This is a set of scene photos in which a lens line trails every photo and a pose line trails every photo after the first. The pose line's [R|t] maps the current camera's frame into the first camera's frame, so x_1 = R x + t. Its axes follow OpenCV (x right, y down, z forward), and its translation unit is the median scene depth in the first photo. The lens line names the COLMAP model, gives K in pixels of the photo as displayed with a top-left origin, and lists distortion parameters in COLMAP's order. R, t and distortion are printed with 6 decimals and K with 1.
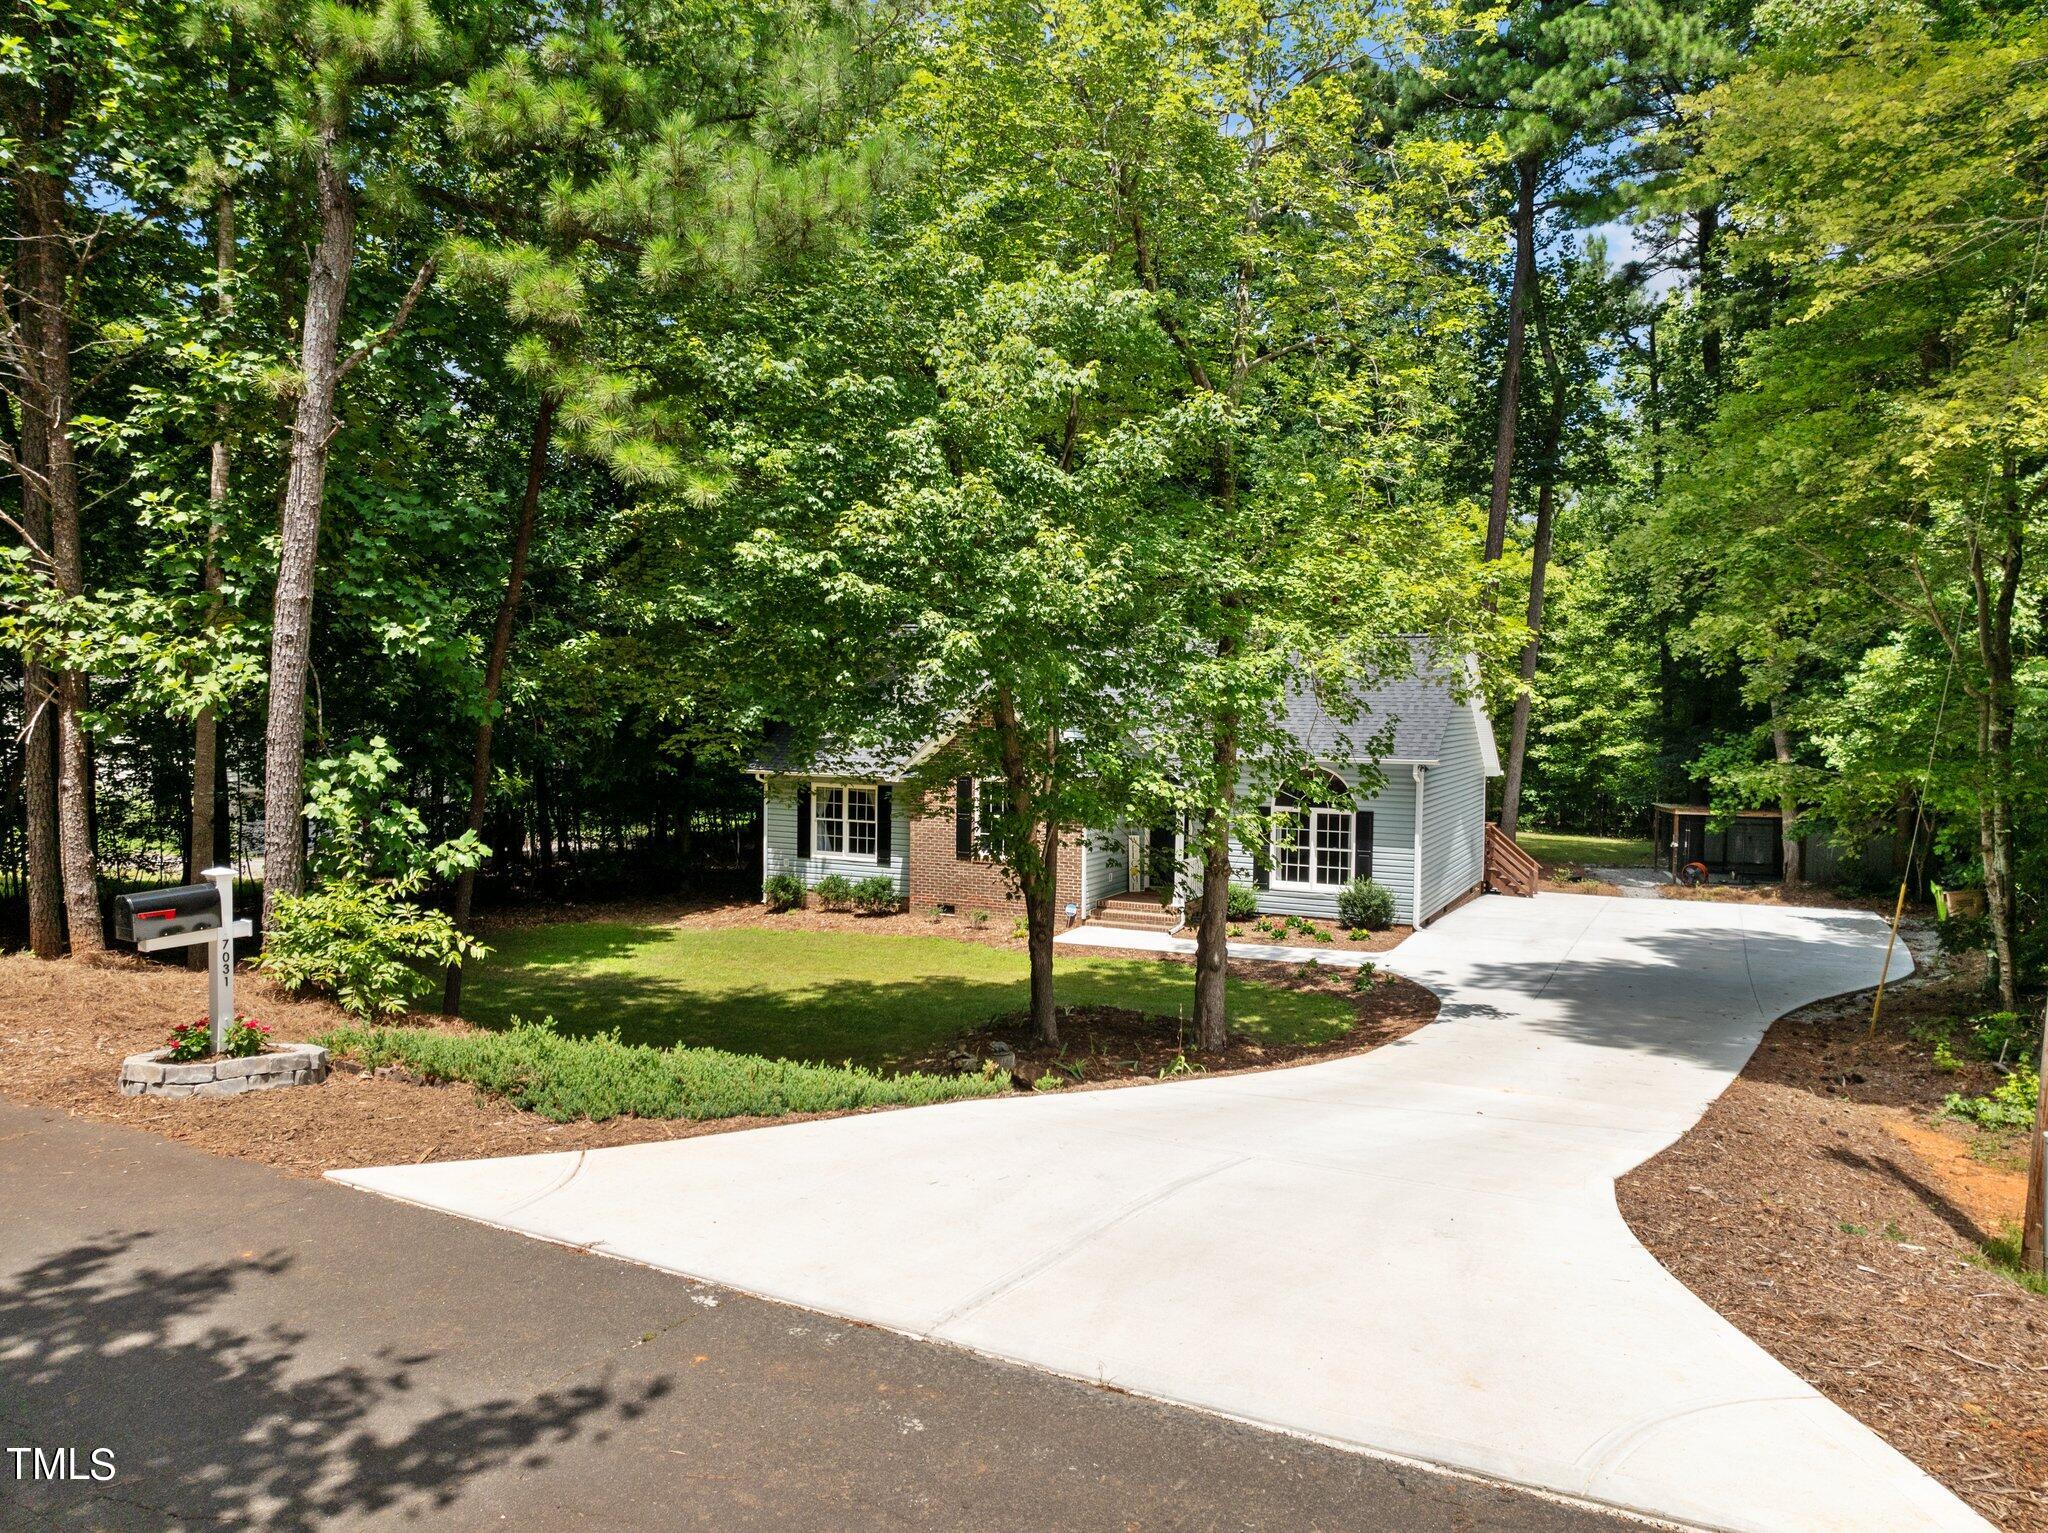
lens RADIAL K [[1398.0, 0, 1021.5], [0, 1398.0, 726.9], [0, 0, 1]] dist [-0.043741, 0.001936]
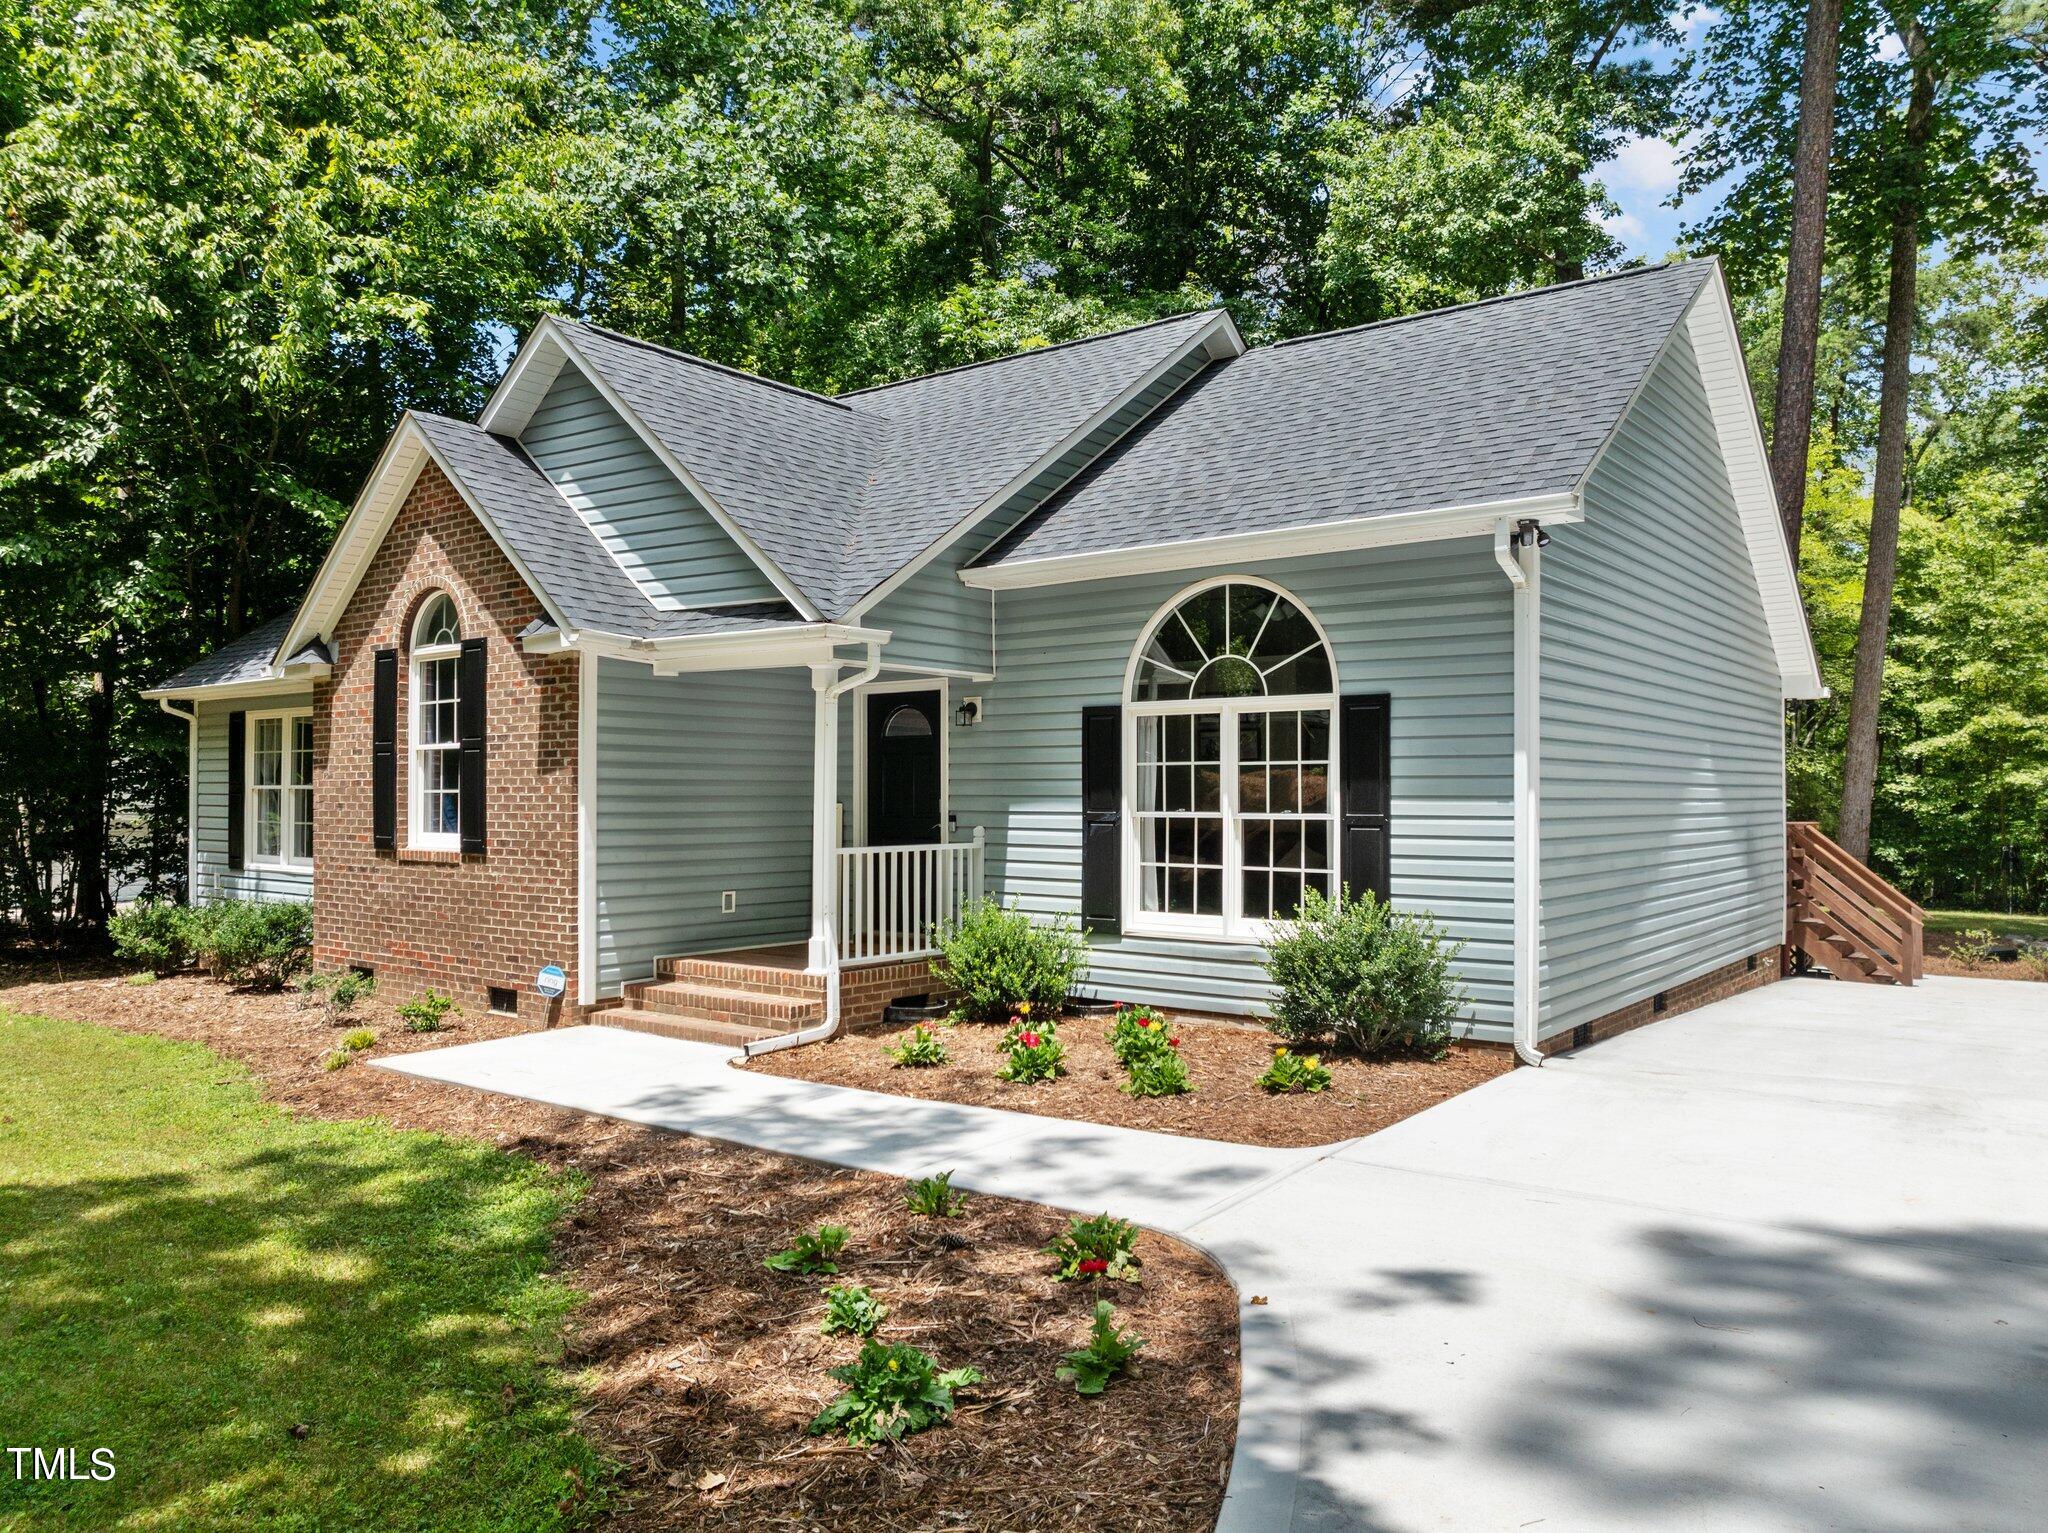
lens RADIAL K [[1427.8, 0, 1031.8], [0, 1427.8, 763.3], [0, 0, 1]] dist [-0.034518, 0.002859]
pose [[0.981782, -0.013525, -0.189531, 0.216217], [0.004835, 0.998919, -0.046239, 0.085552], [0.189951, 0.044481, 0.980785, 0.608102]]
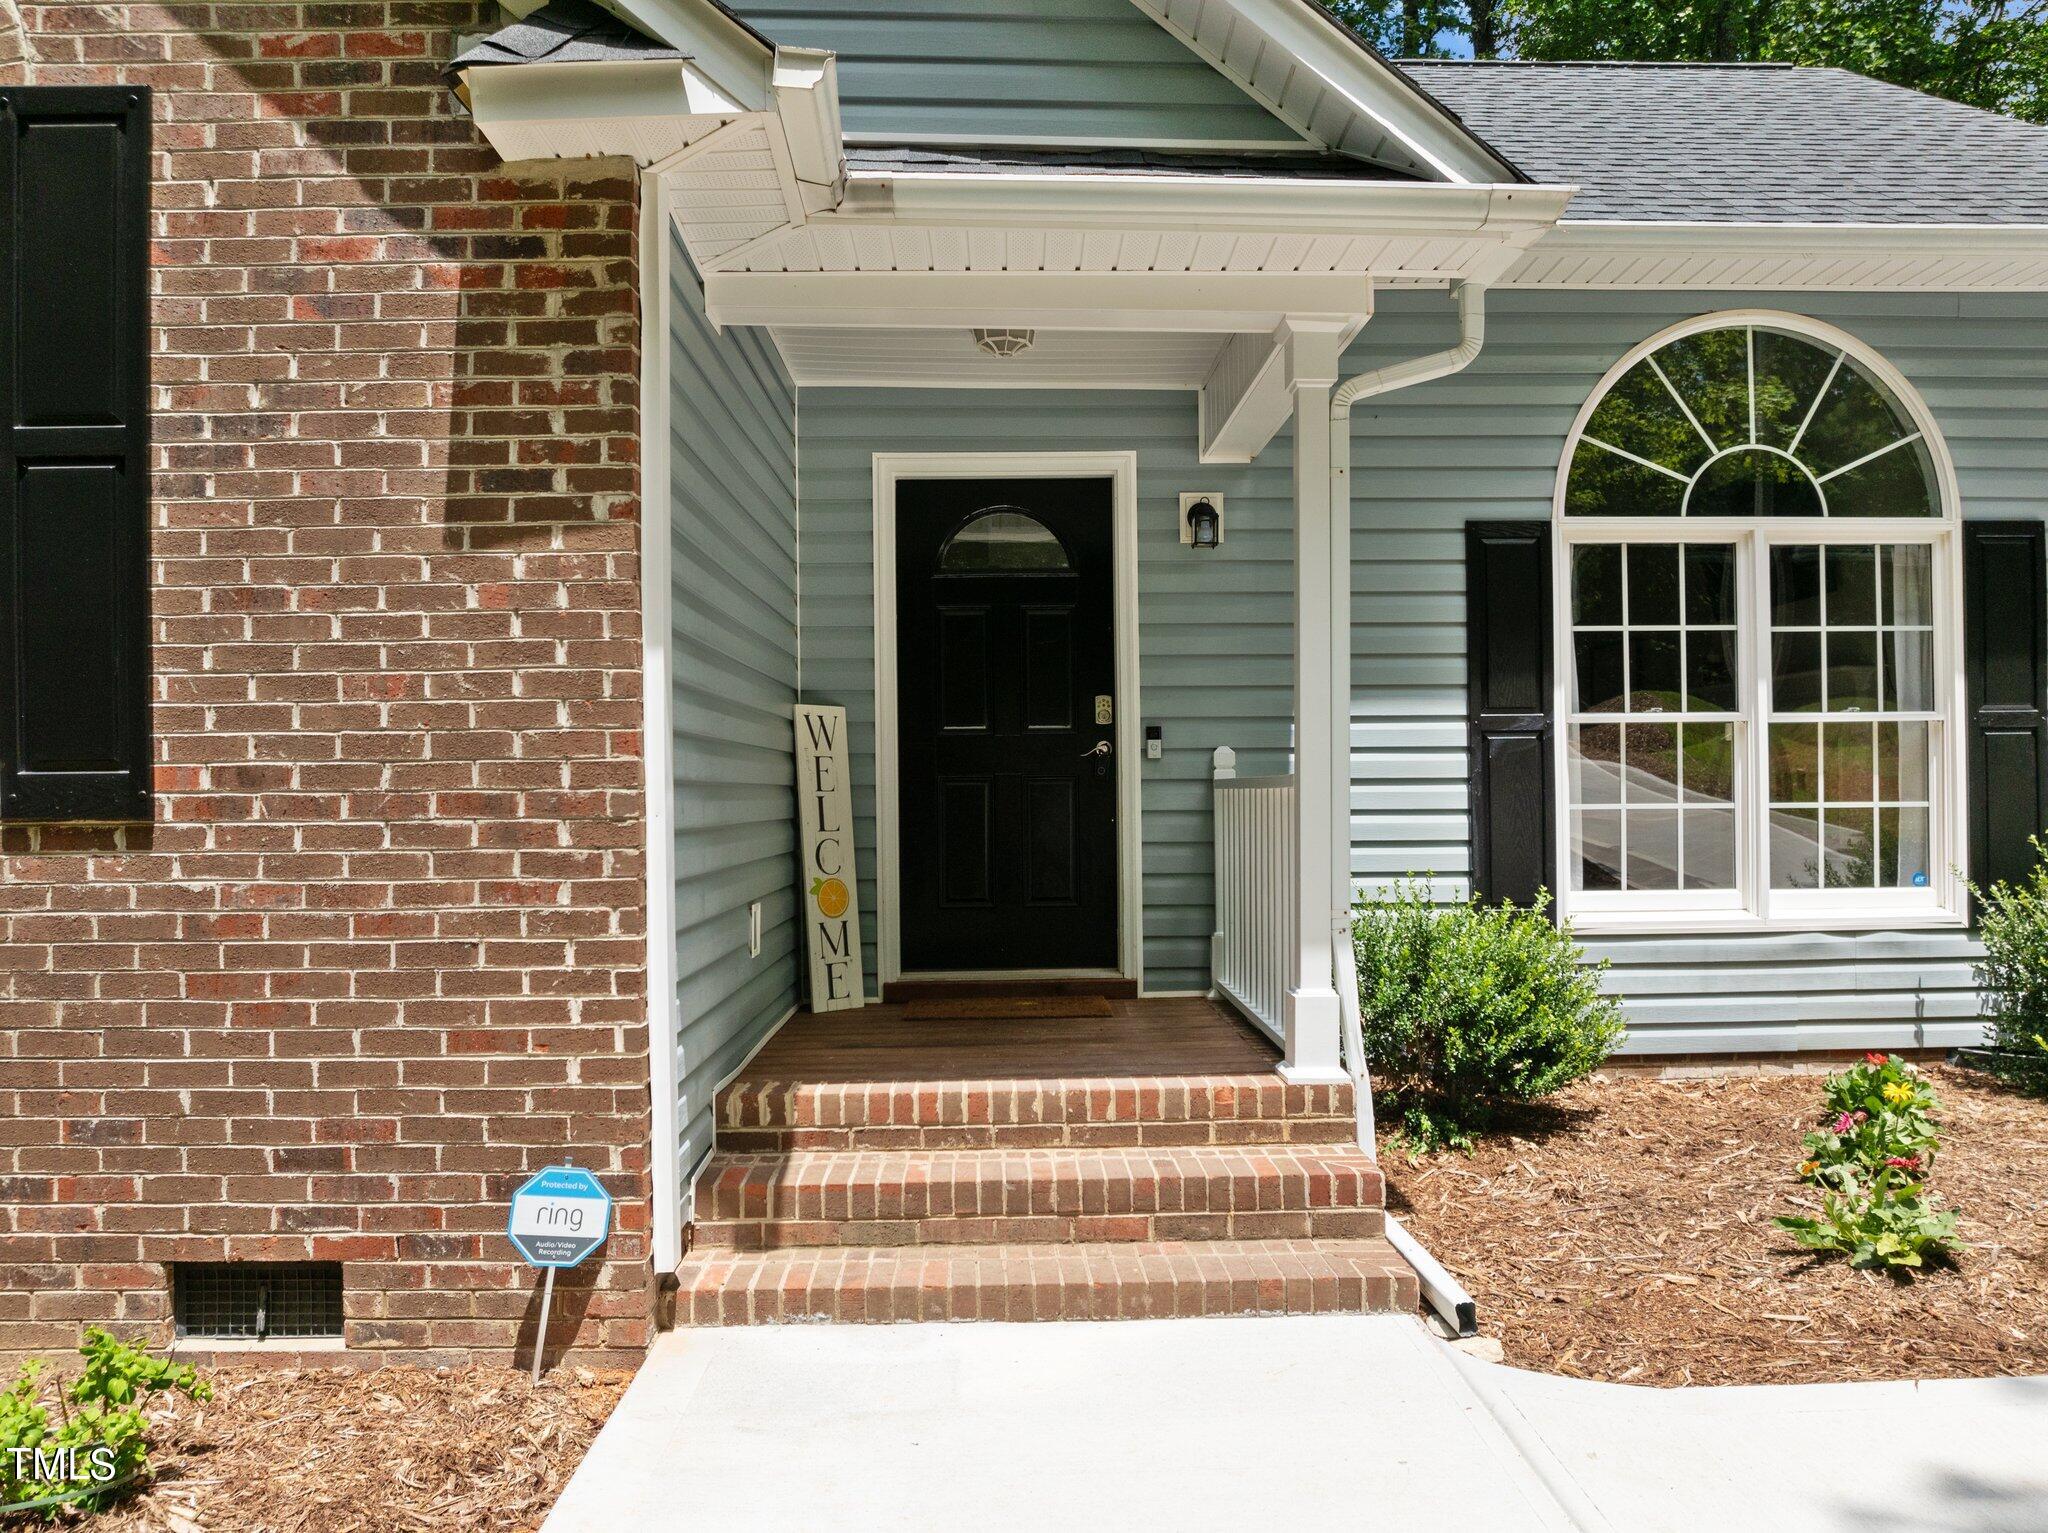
lens RADIAL K [[1491.7, 0, 1024.0], [0, 1491.7, 766.5], [0, 0, 1]] dist [-0.034169, -0.000294]
pose [[0.881262, -0.010440, 0.472512, 0.011270], [0.029451, 0.999026, -0.032854, 0.093097], [-0.471709, 0.042869, 0.880712, 0.814853]]
